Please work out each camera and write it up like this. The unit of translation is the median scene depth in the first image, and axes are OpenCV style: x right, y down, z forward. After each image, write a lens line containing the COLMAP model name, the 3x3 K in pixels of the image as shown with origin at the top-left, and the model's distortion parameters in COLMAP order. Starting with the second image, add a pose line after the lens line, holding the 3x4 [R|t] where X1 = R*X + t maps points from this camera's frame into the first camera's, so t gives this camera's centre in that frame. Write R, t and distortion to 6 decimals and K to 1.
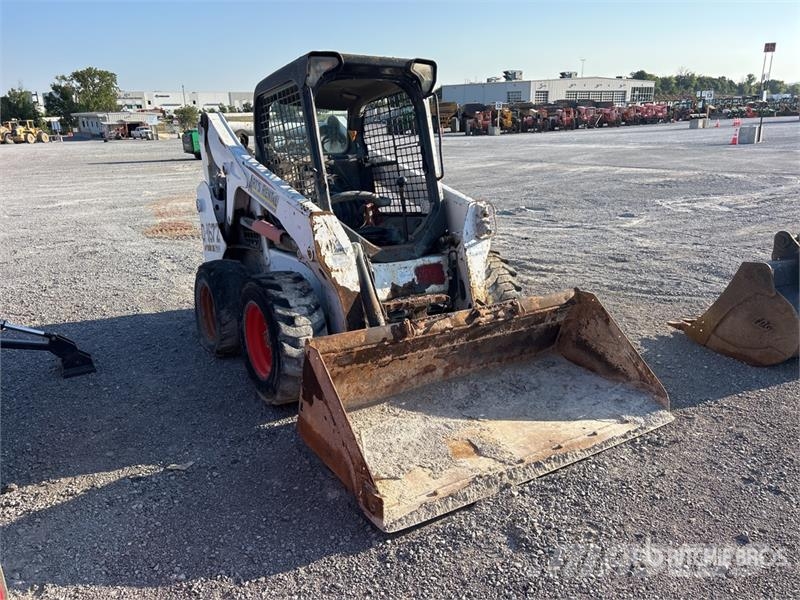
lens RADIAL K [[602.9, 0, 407.2], [0, 602.9, 303.5], [0, 0, 1]] dist [0.053872, -0.069323]
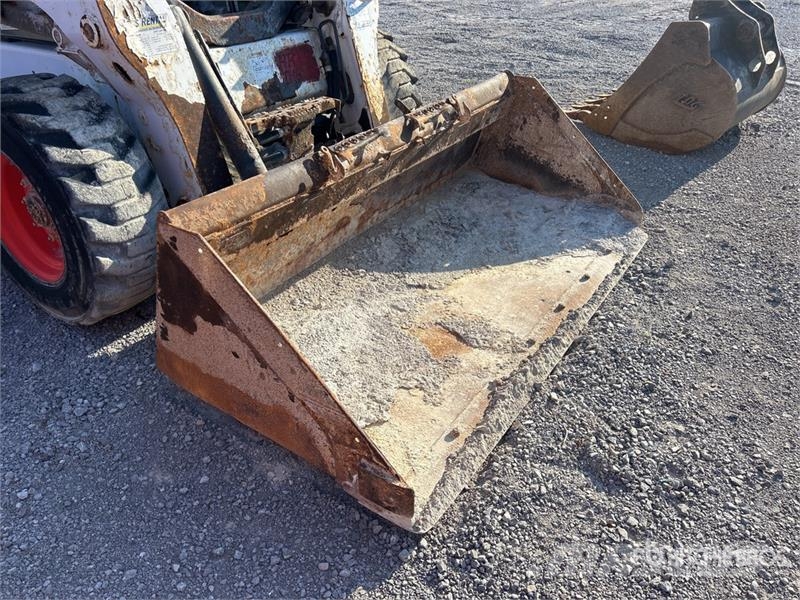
lens RADIAL K [[602.9, 0, 407.1], [0, 602.9, 312.8], [0, 0, 1]] dist [0.053872, -0.069323]
pose [[0.915447, -0.207935, 0.344558, -0.129503], [0.087350, 0.938429, 0.334248, -0.008731], [-0.392845, -0.275889, 0.877245, 0.356741]]
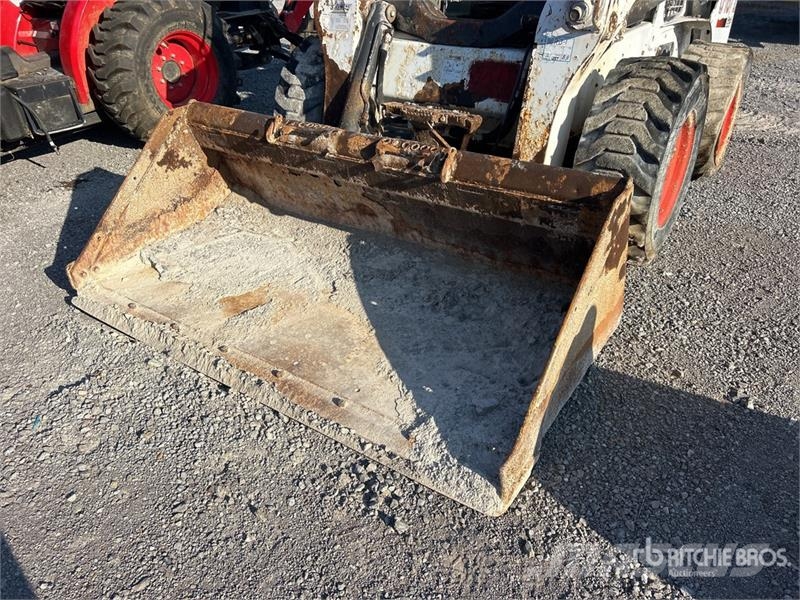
lens RADIAL K [[602.9, 0, 404.3], [0, 602.9, 303.7], [0, 0, 1]] dist [0.053872, -0.069323]
pose [[0.386852, 0.491353, -0.780332, 0.606369], [-0.210513, 0.870928, 0.444036, -0.107952], [0.897792, -0.007506, 0.440356, 0.674295]]
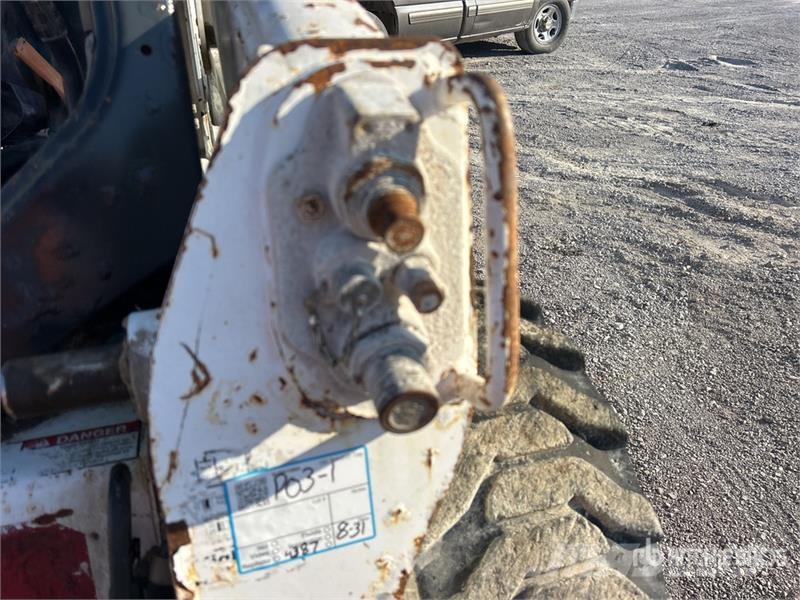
lens RADIAL K [[602.9, 0, 402.6], [0, 602.9, 301.9], [0, 0, 1]] dist [0.053872, -0.069323]
pose [[0.969240, 0.135526, -0.205444, 0.155981], [-0.081675, 0.964545, 0.250963, -0.162081], [0.232172, -0.226464, 0.945944, 0.946256]]
